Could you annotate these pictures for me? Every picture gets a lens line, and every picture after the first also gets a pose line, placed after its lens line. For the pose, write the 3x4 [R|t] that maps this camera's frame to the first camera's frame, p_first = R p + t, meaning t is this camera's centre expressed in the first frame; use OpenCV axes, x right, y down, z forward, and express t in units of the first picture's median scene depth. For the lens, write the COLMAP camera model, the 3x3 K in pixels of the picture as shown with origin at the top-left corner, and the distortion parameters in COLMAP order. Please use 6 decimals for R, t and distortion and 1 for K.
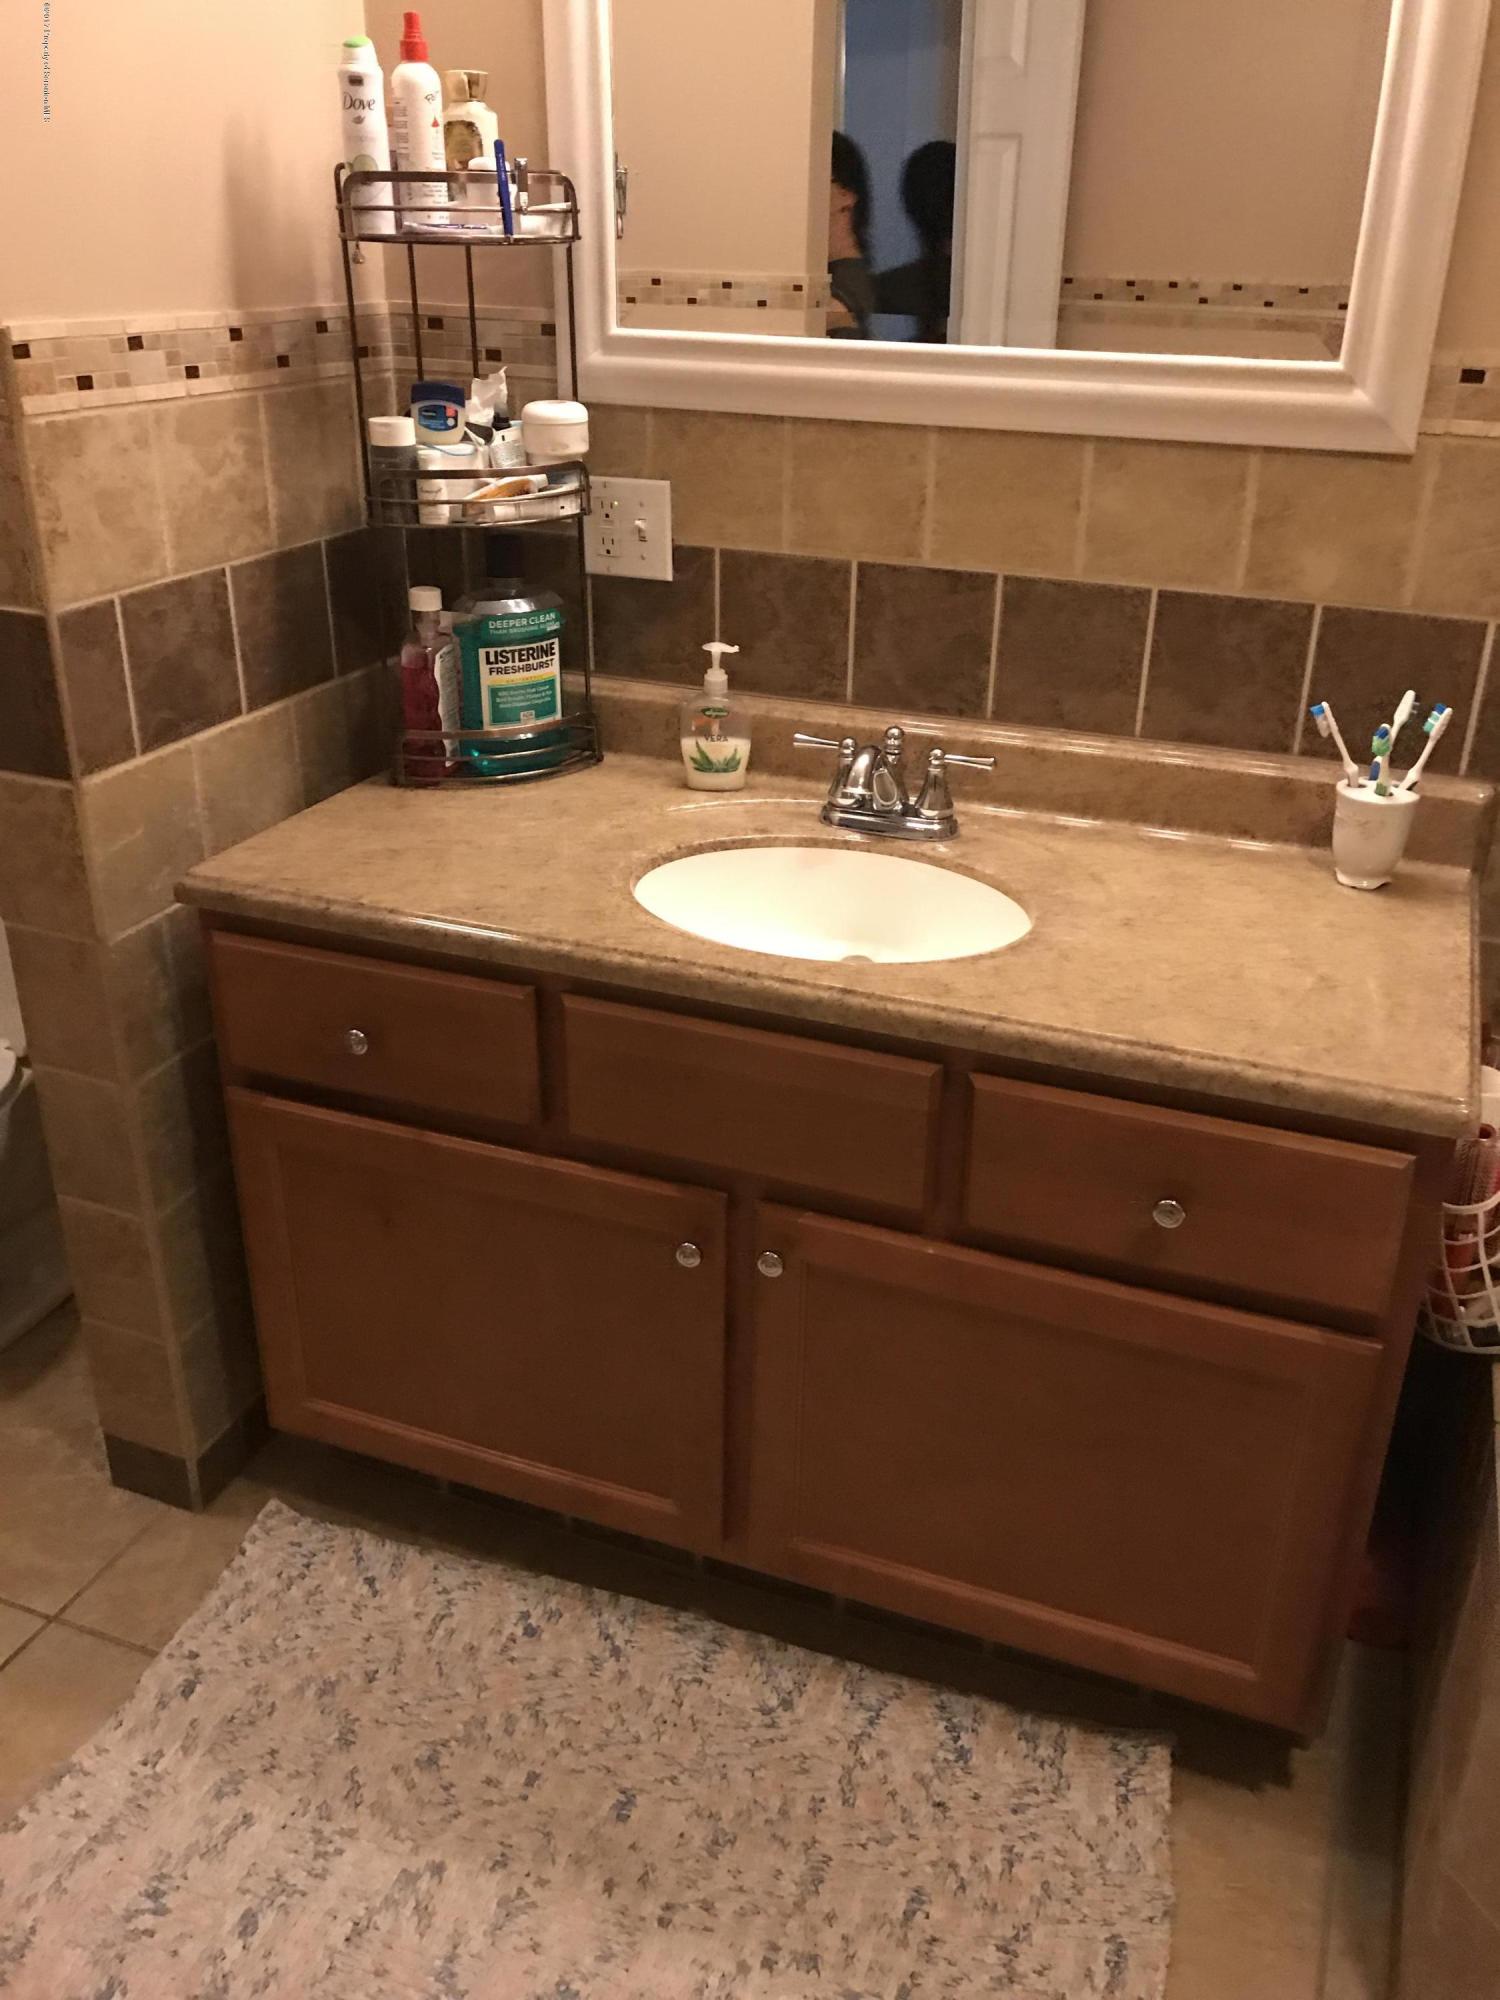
lens RADIAL K [[1627.2, 0, 743.1], [0, 1627.2, 975.4], [0, 0, 1]] dist [0.033737, -0.022073]
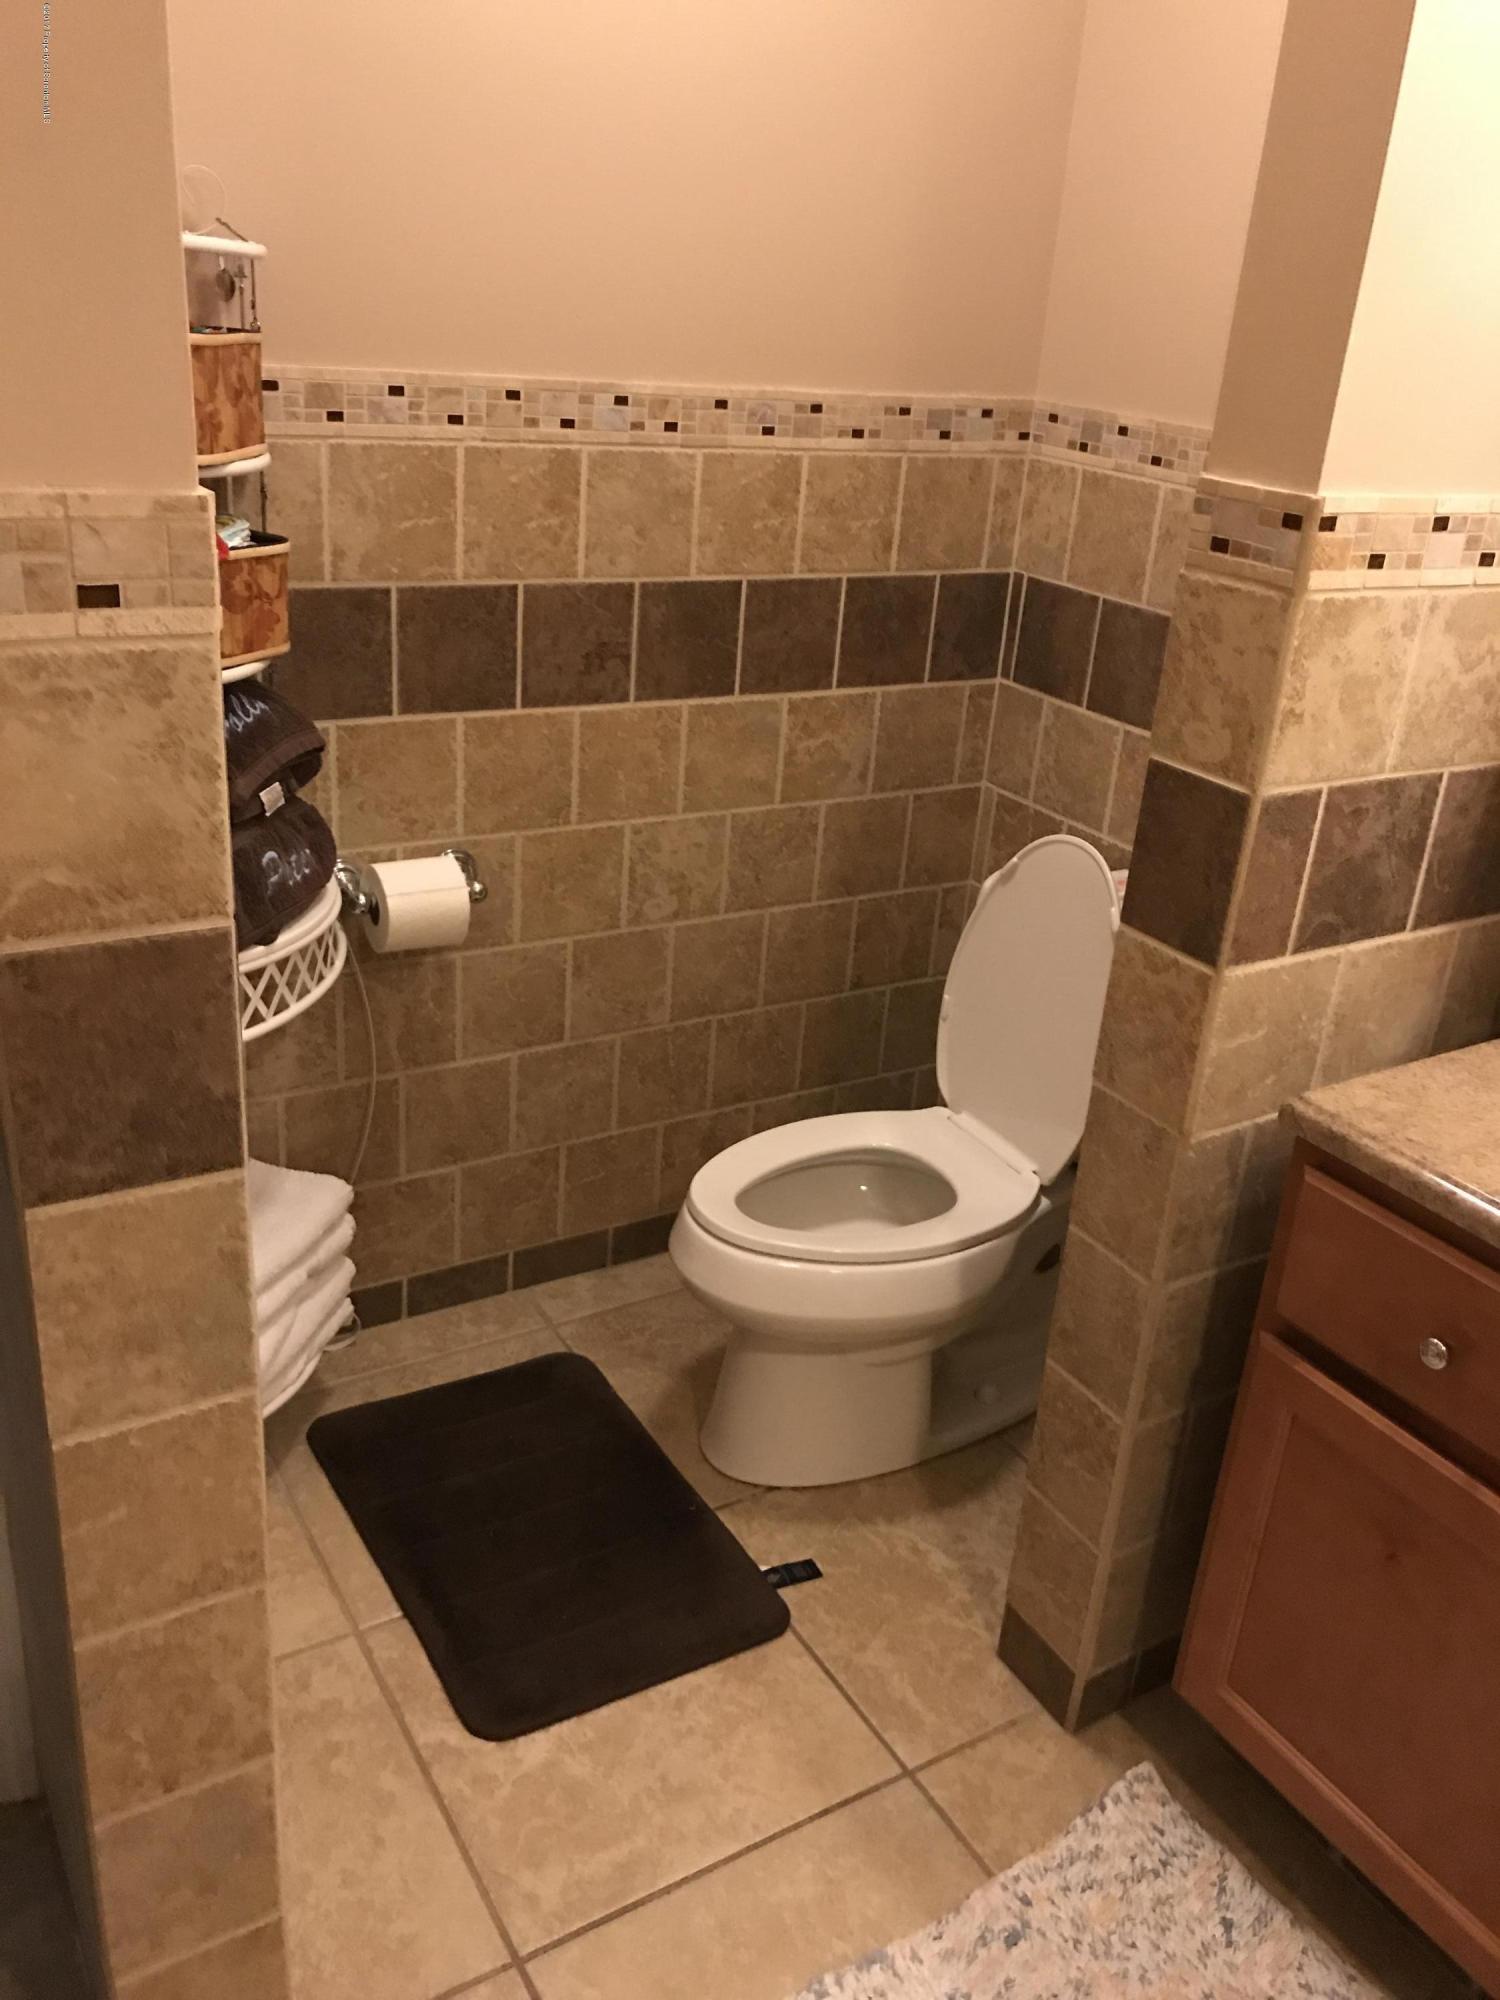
lens RADIAL K [[1627.2, 0, 752.7], [0, 1627.2, 996.3], [0, 0, 1]] dist [0.033737, -0.022073]
pose [[0.792176, 0.280218, -0.542158, -0.101634], [-0.314447, 0.948771, 0.030923, -0.044837], [0.523049, 0.145984, 0.839707, 0.077854]]
